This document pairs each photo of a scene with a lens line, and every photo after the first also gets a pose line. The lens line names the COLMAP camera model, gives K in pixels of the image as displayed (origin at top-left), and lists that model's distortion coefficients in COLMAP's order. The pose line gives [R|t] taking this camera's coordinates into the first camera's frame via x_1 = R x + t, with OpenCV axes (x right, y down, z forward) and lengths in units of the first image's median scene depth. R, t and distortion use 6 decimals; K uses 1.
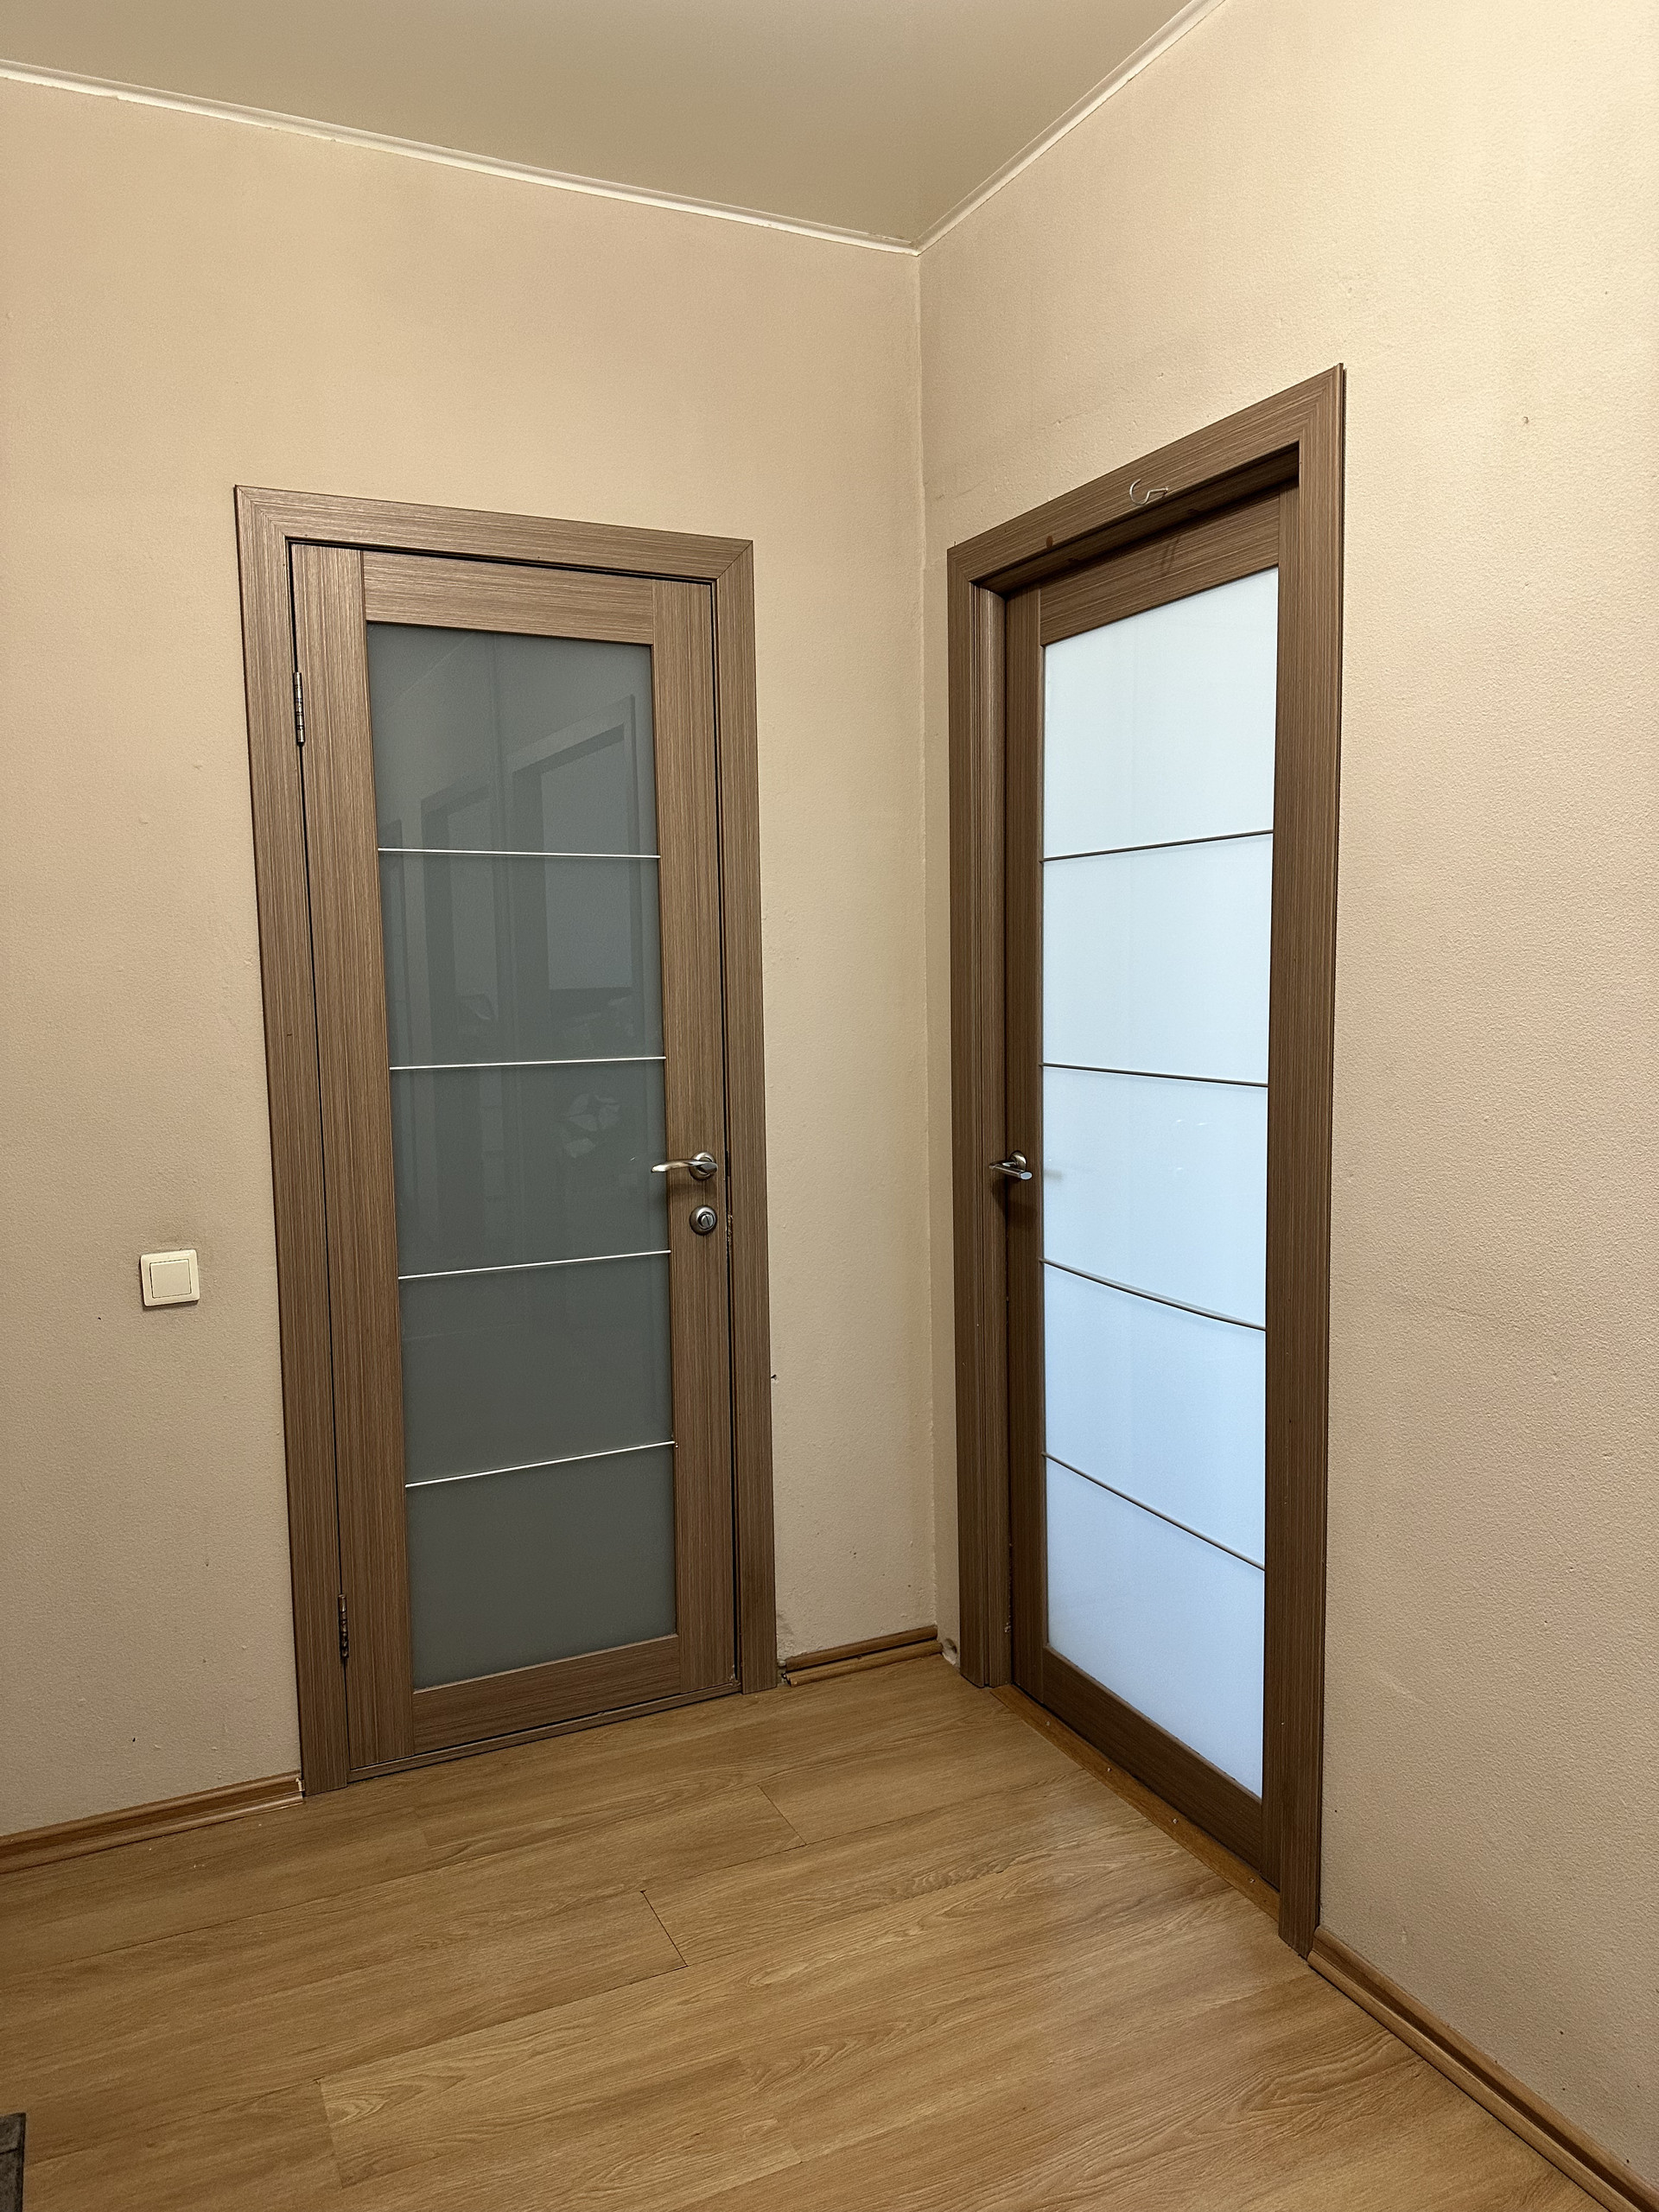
lens RADIAL K [[1599.2, 0, 848.4], [0, 1599.2, 1095.3], [0, 0, 1]] dist [0.054120, -0.032076]
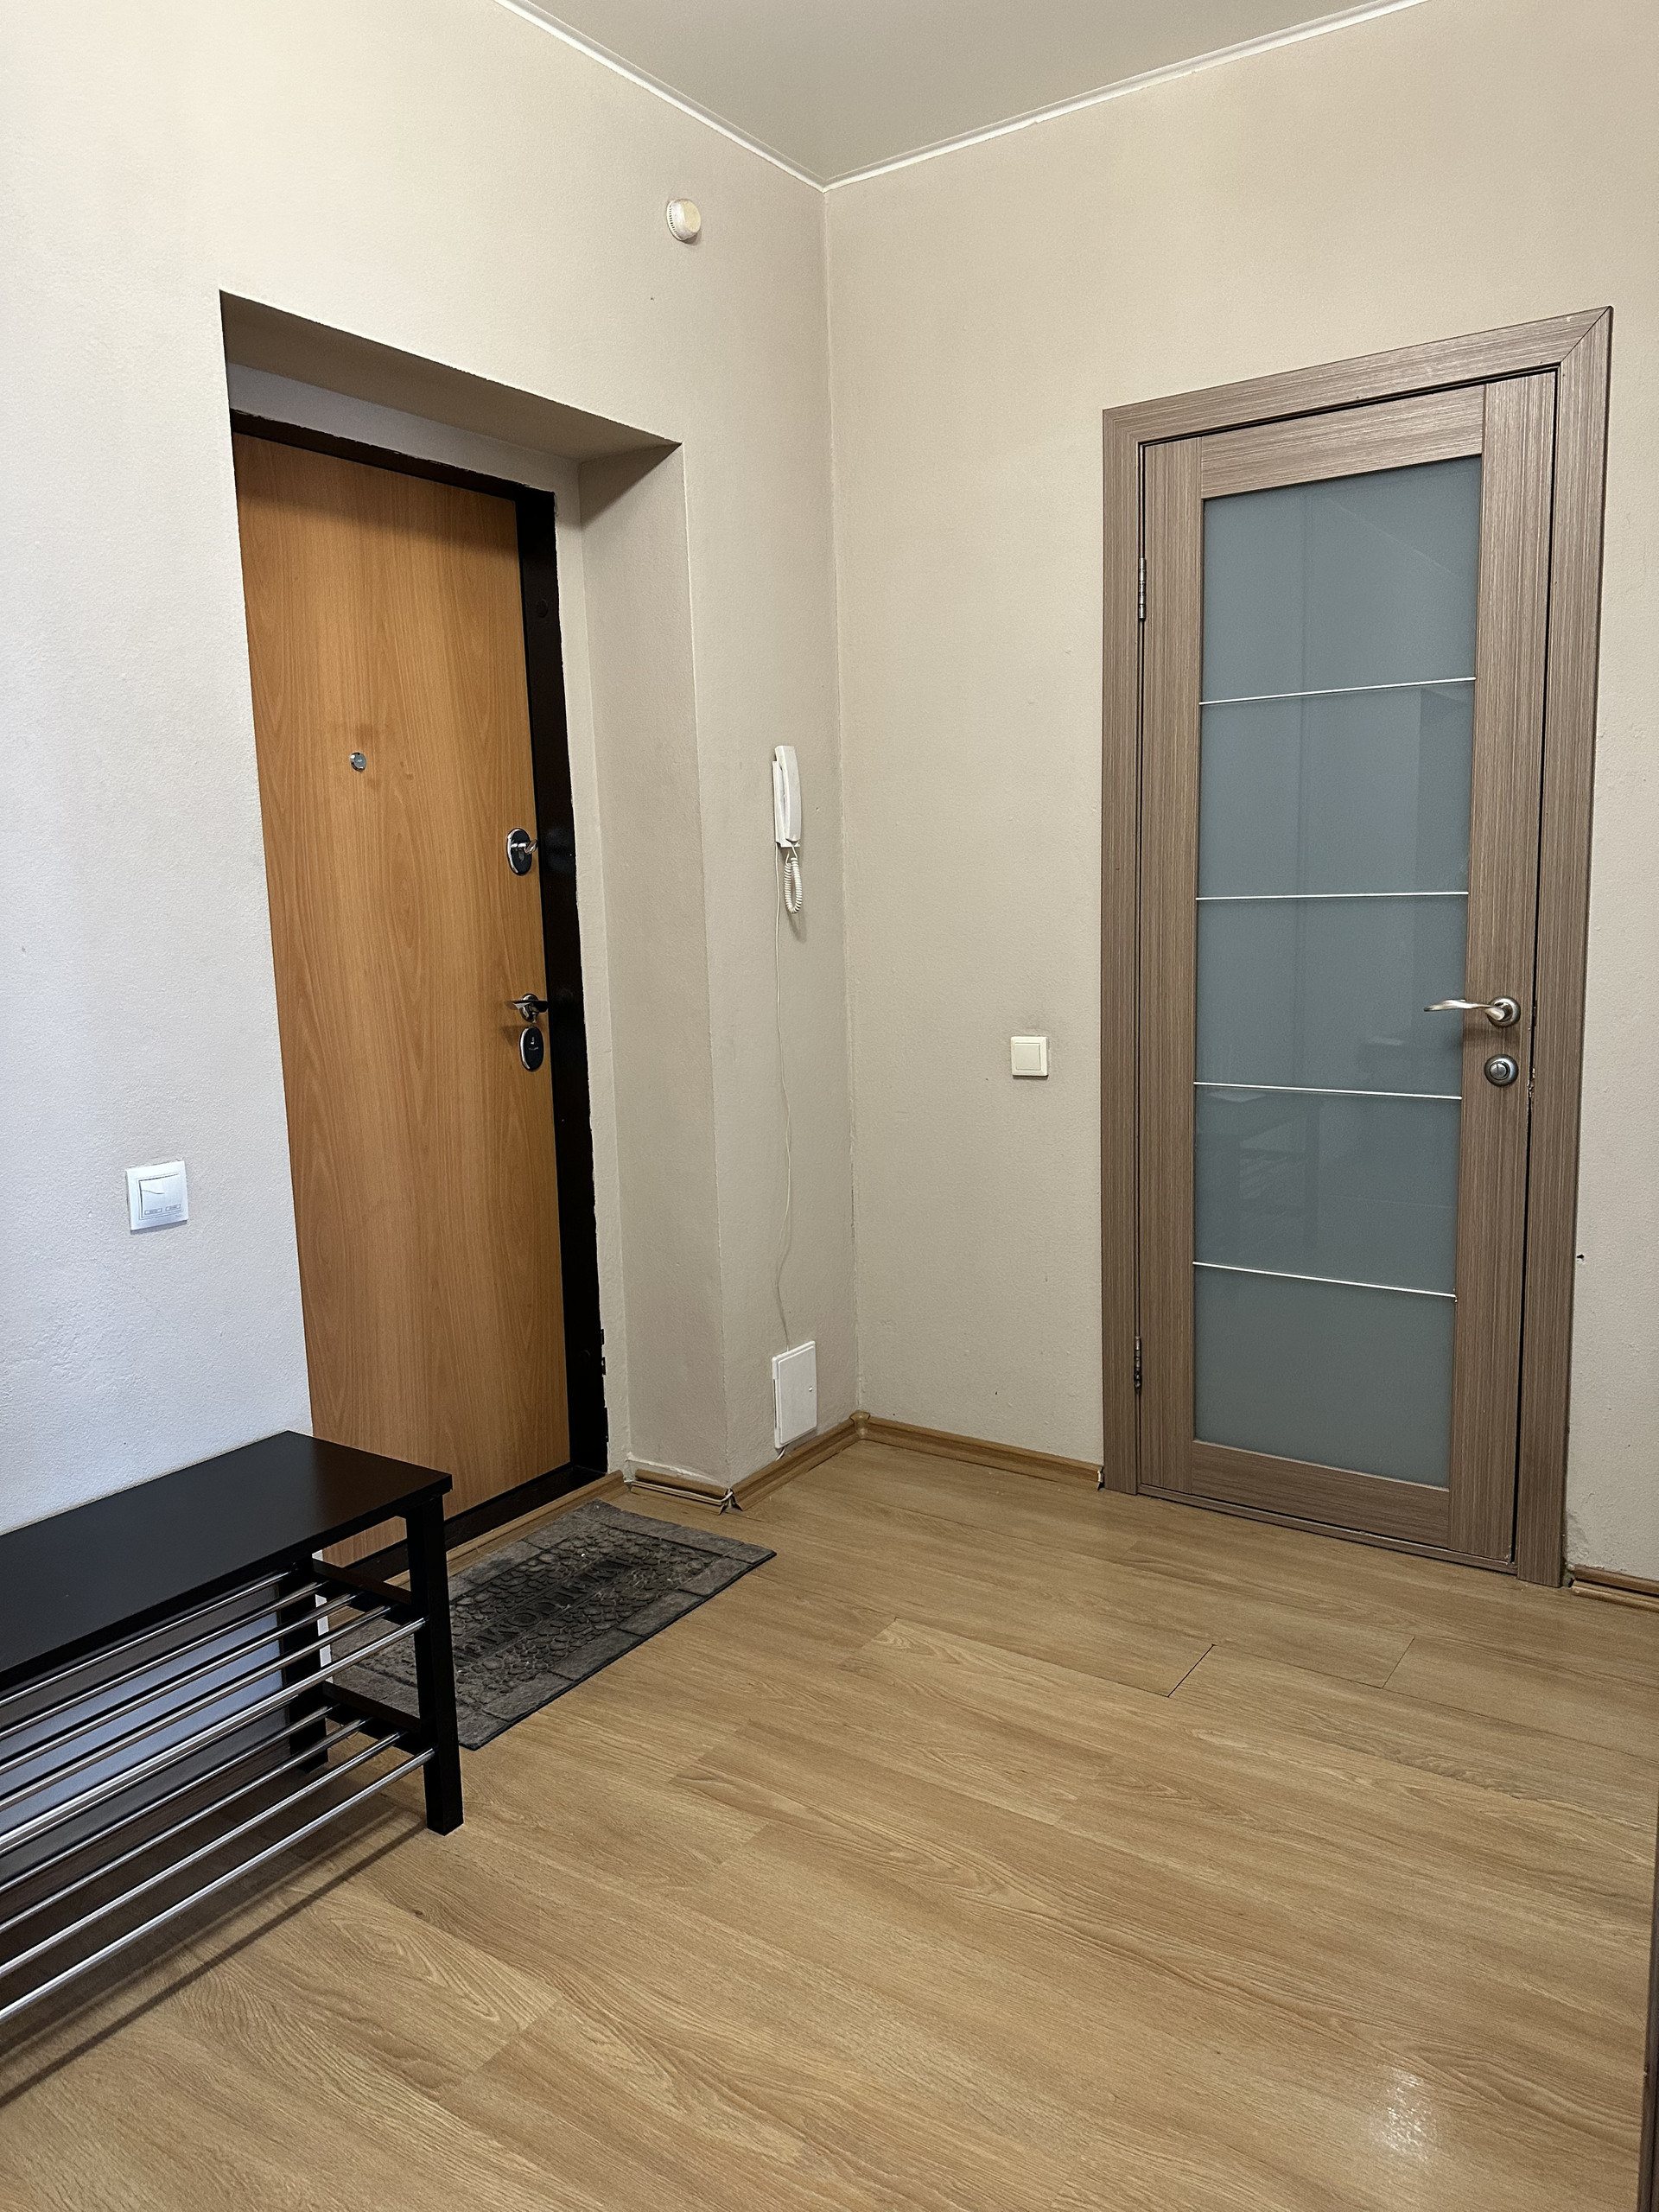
lens RADIAL K [[1599.2, 0, 841.5], [0, 1599.2, 1092.2], [0, 0, 1]] dist [0.054120, -0.032076]
pose [[0.503735, 0.114237, -0.856271, 0.608292], [-0.061033, 0.993447, 0.096633, 0.026647], [0.861699, 0.003583, 0.507407, 0.212216]]
